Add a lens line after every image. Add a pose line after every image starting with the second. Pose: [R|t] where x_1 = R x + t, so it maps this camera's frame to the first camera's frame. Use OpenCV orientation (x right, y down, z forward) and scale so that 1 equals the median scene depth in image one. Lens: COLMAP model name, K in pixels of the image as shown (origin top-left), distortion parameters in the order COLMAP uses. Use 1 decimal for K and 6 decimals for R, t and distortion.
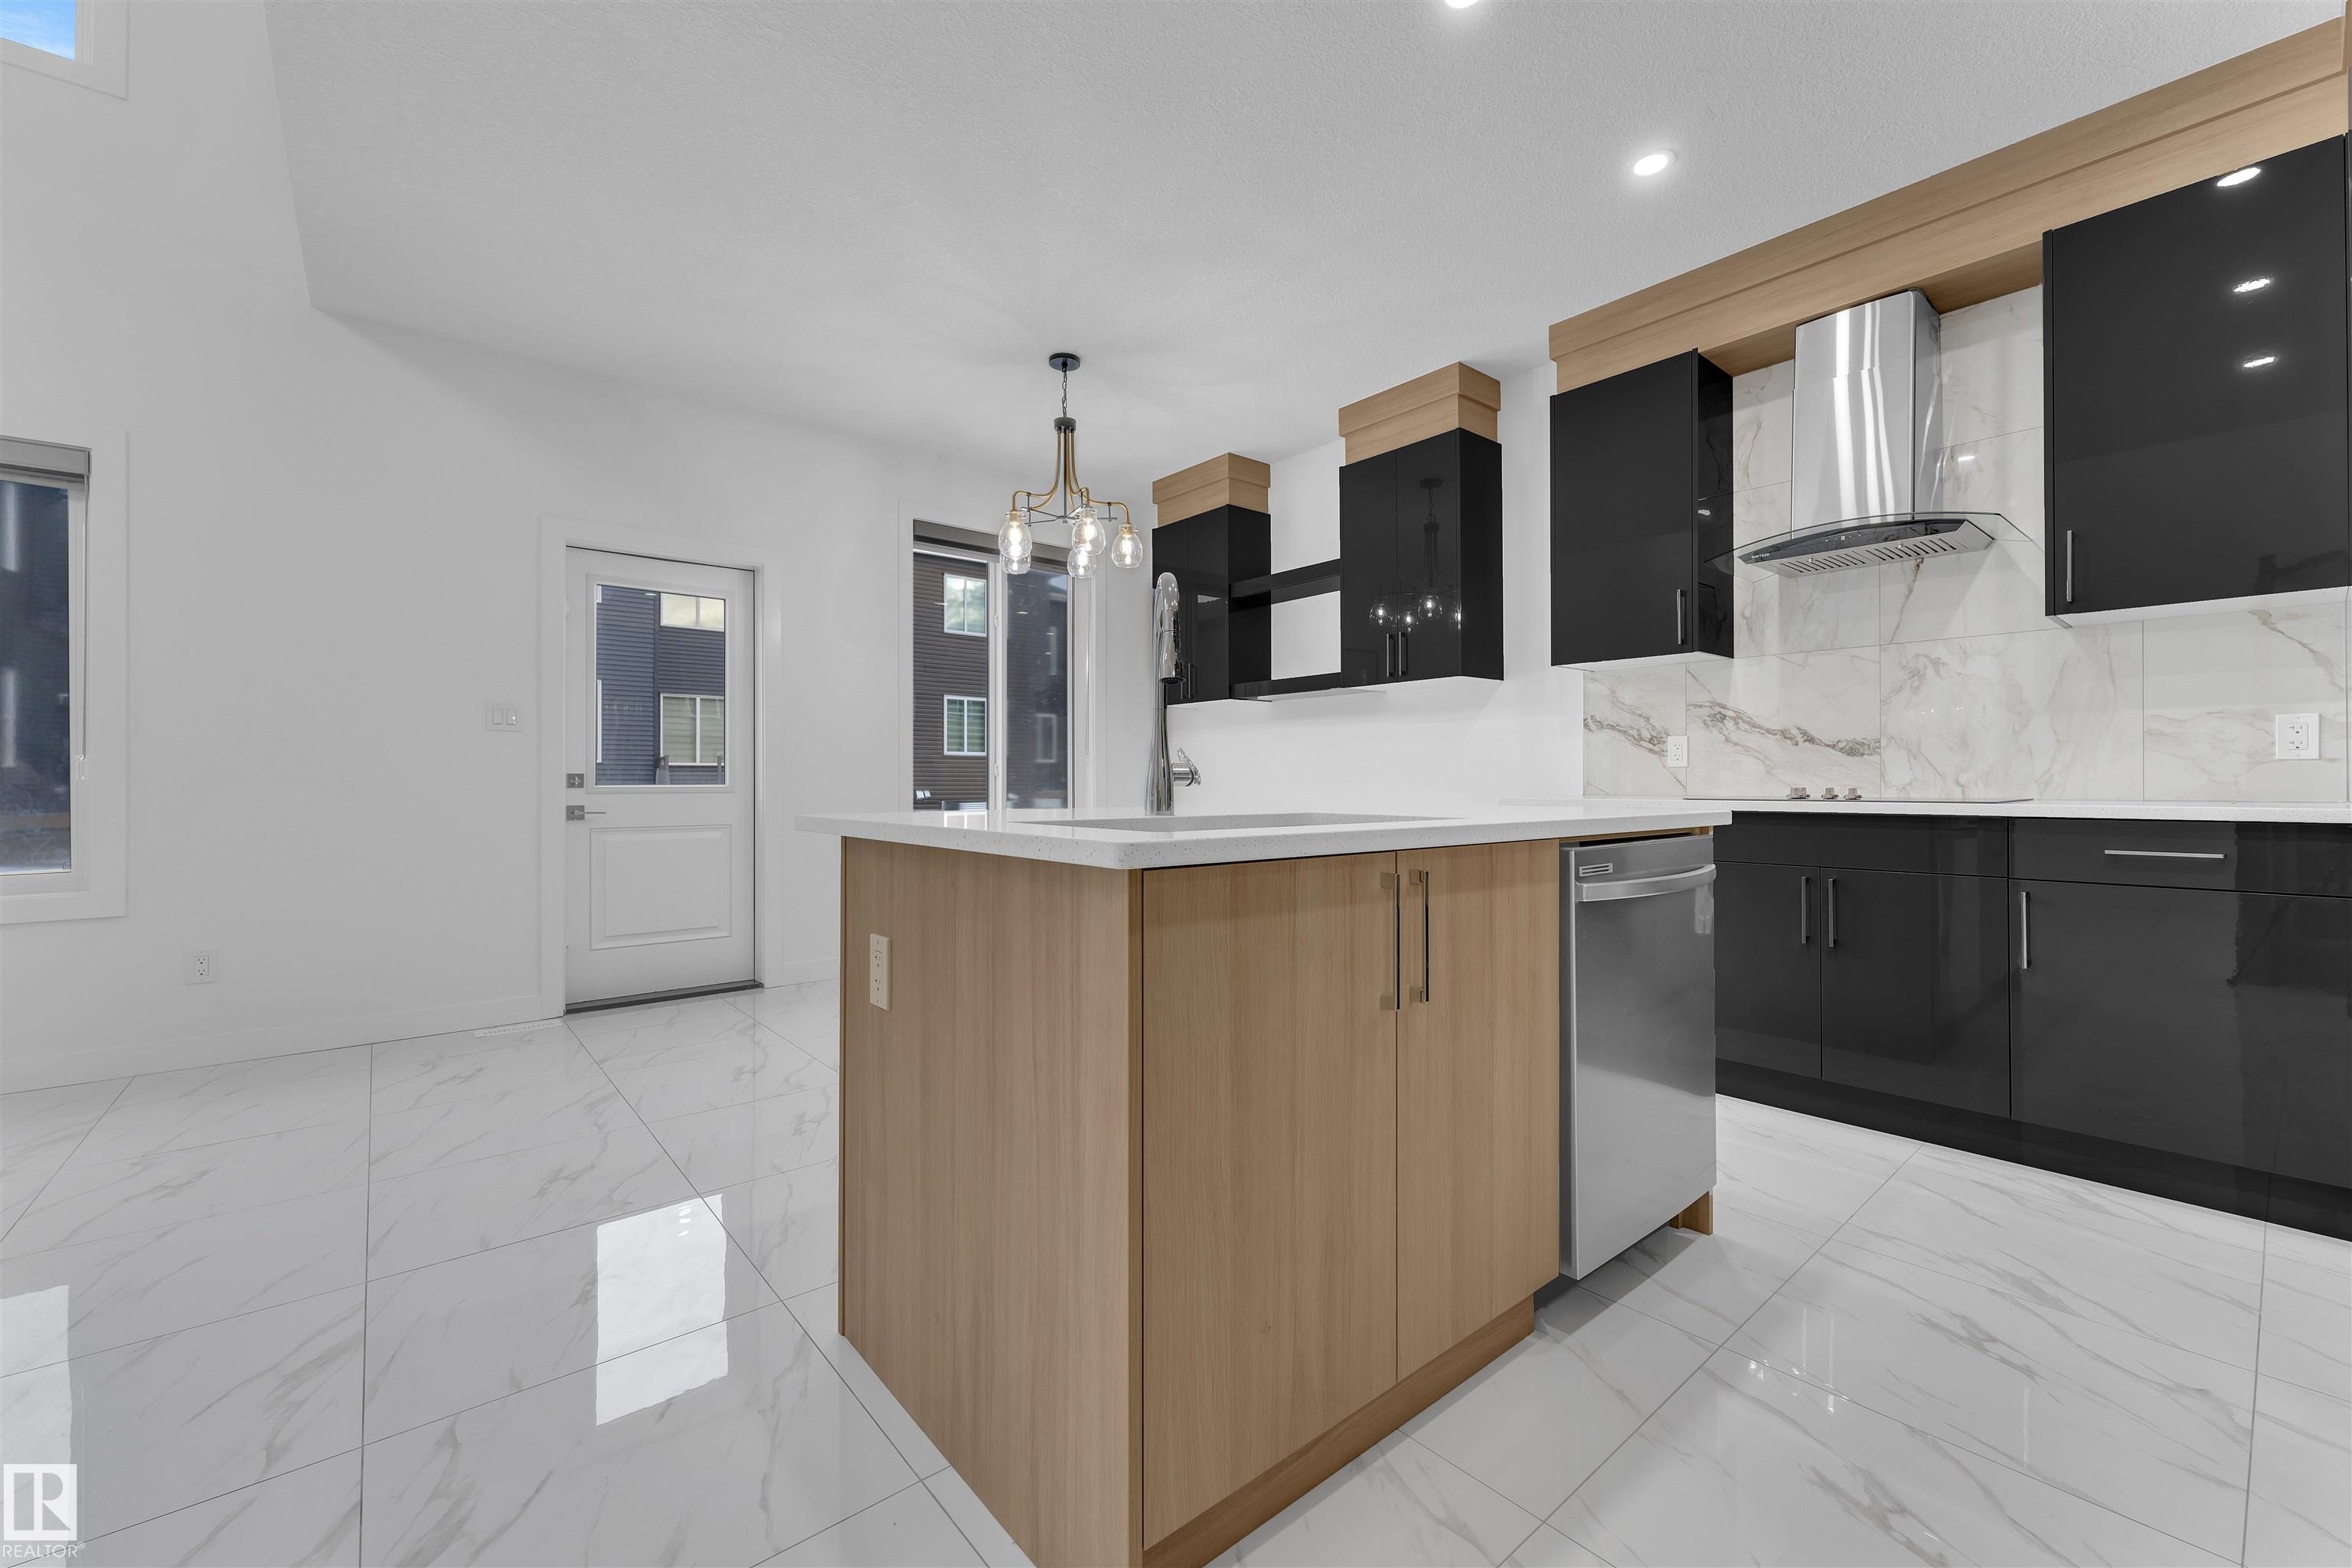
lens RADIAL K [[939.1, 0, 1183.7], [0, 939.1, 788.7], [0, 0, 1]] dist [-0.000540, -0.000368]
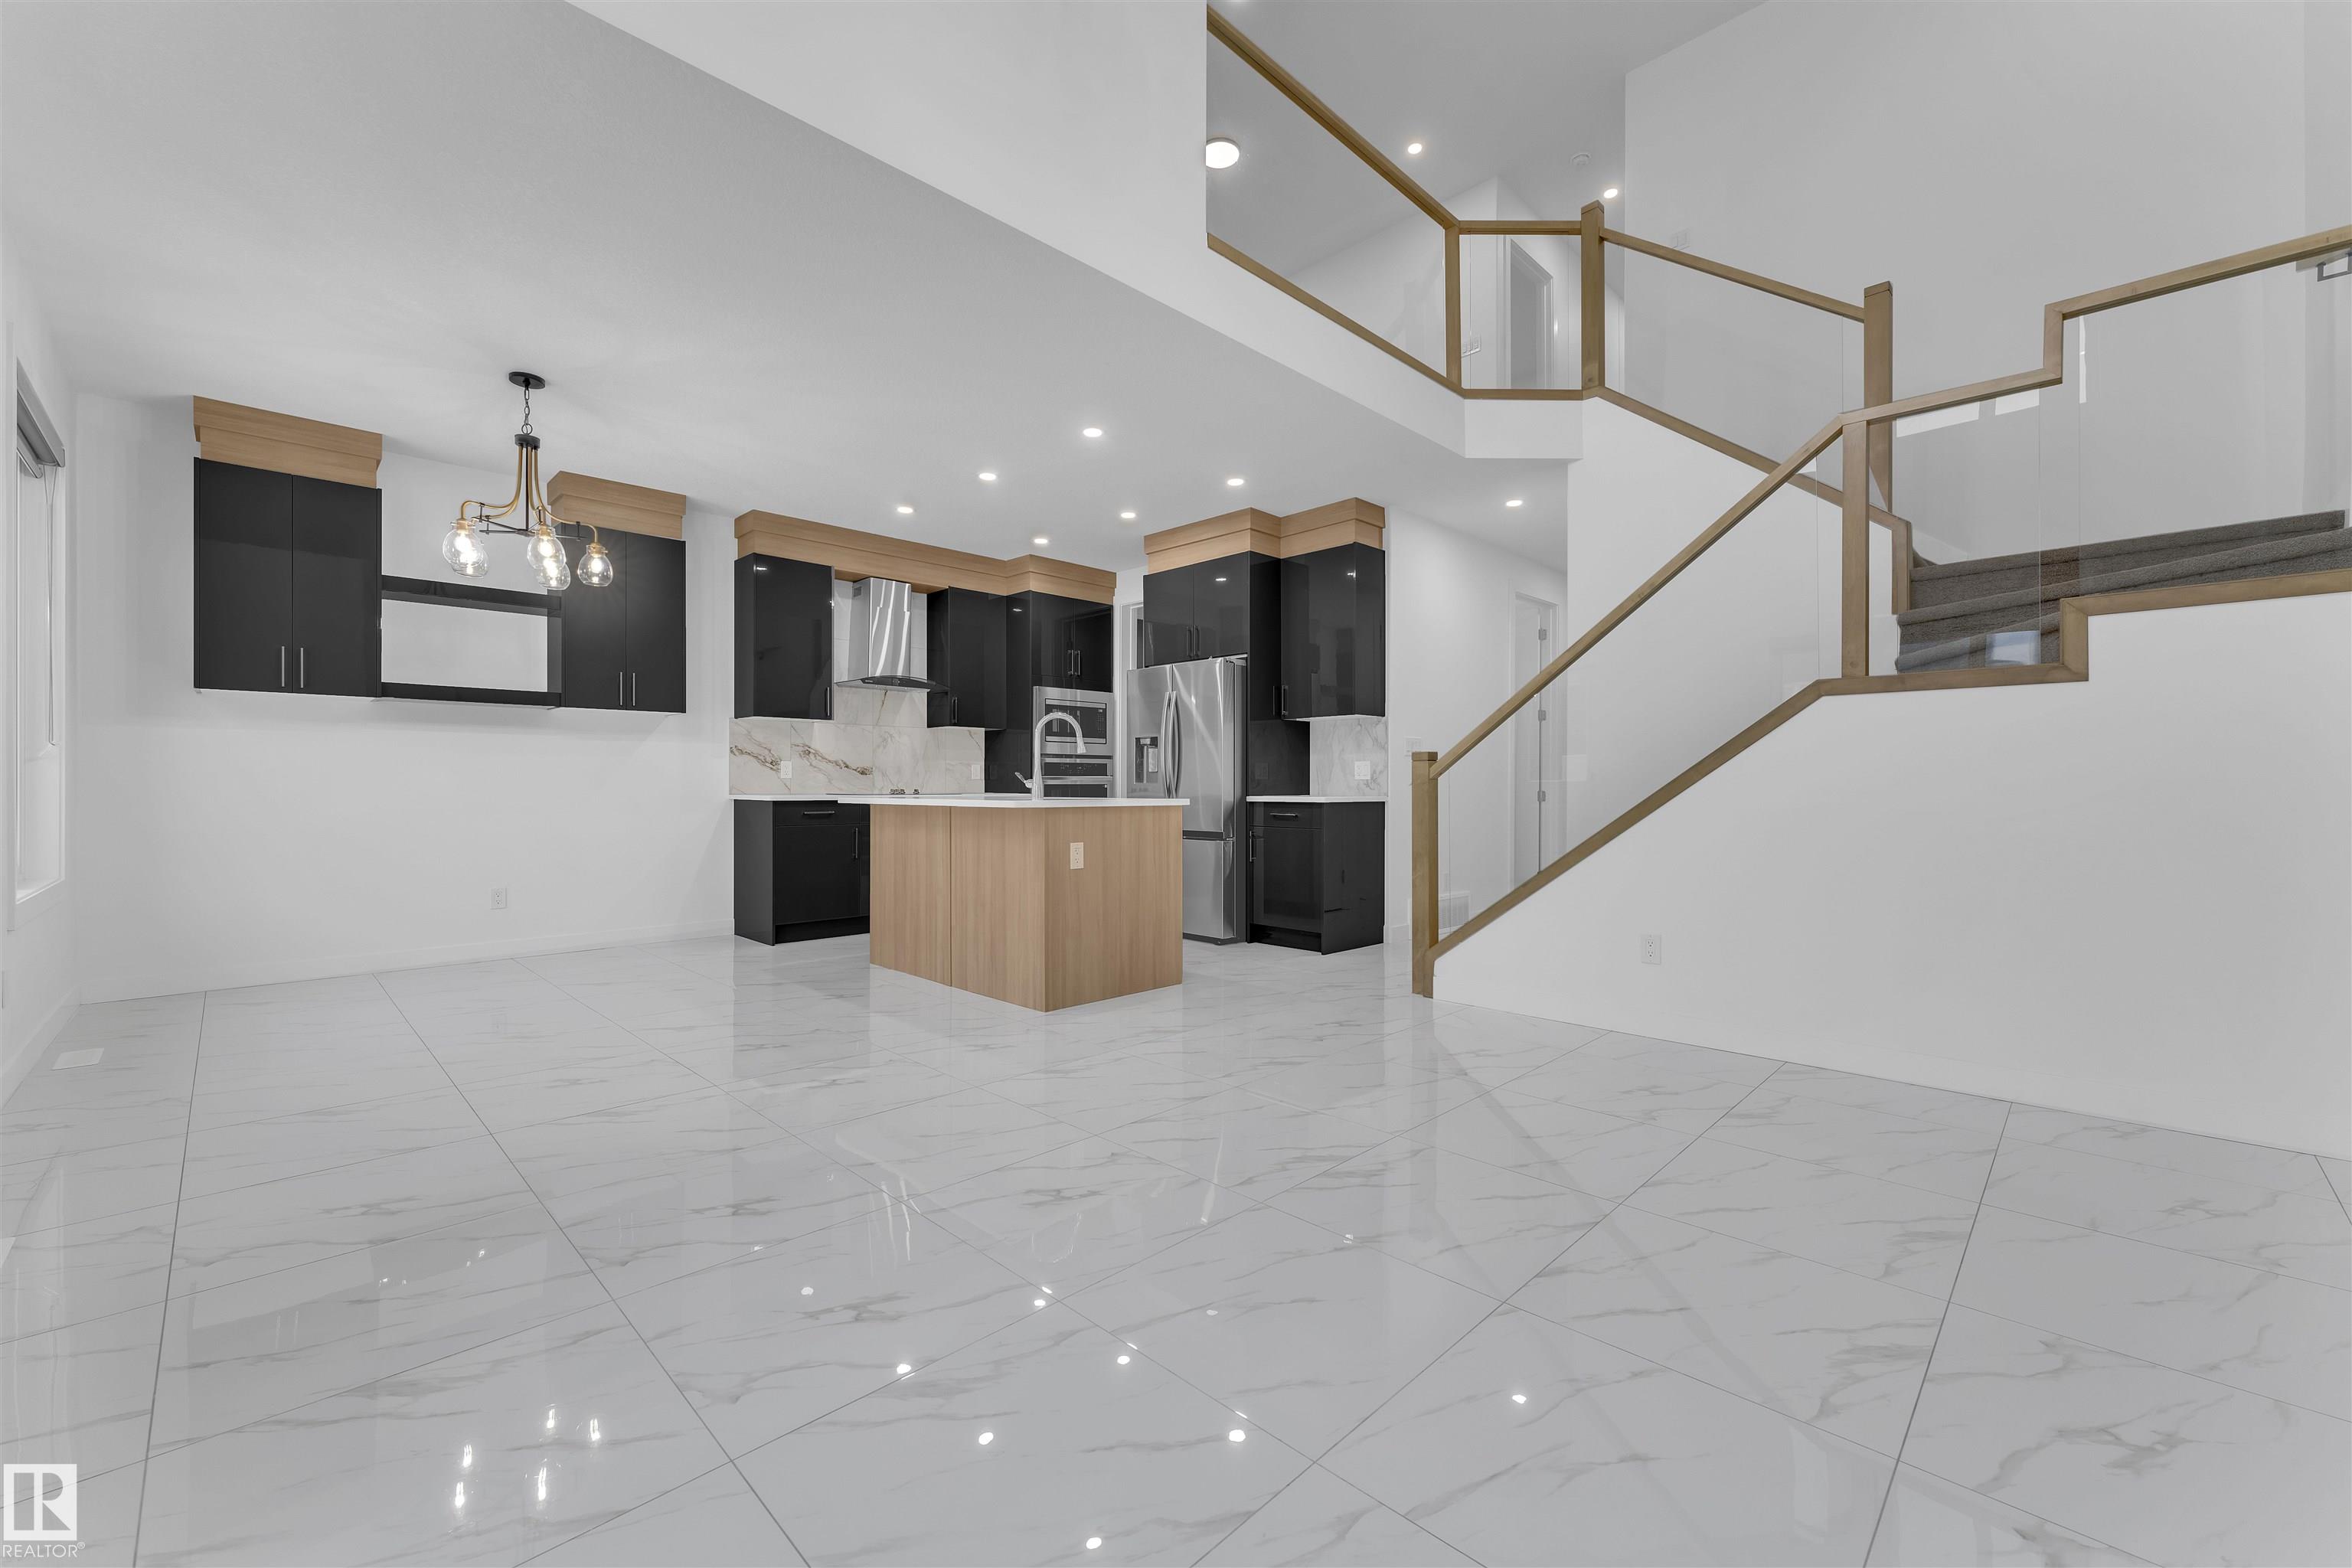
lens RADIAL K [[933.3, 0, 1176.0], [0, 933.3, 784.0], [0, 0, 1]] dist [-0.000672, 0.000226]
pose [[-0.079036, 0.002797, 0.996868, -1.339576], [0.005091, 0.999984, -0.002402, -0.004570], [-0.996859, 0.004885, -0.079049, 0.406459]]
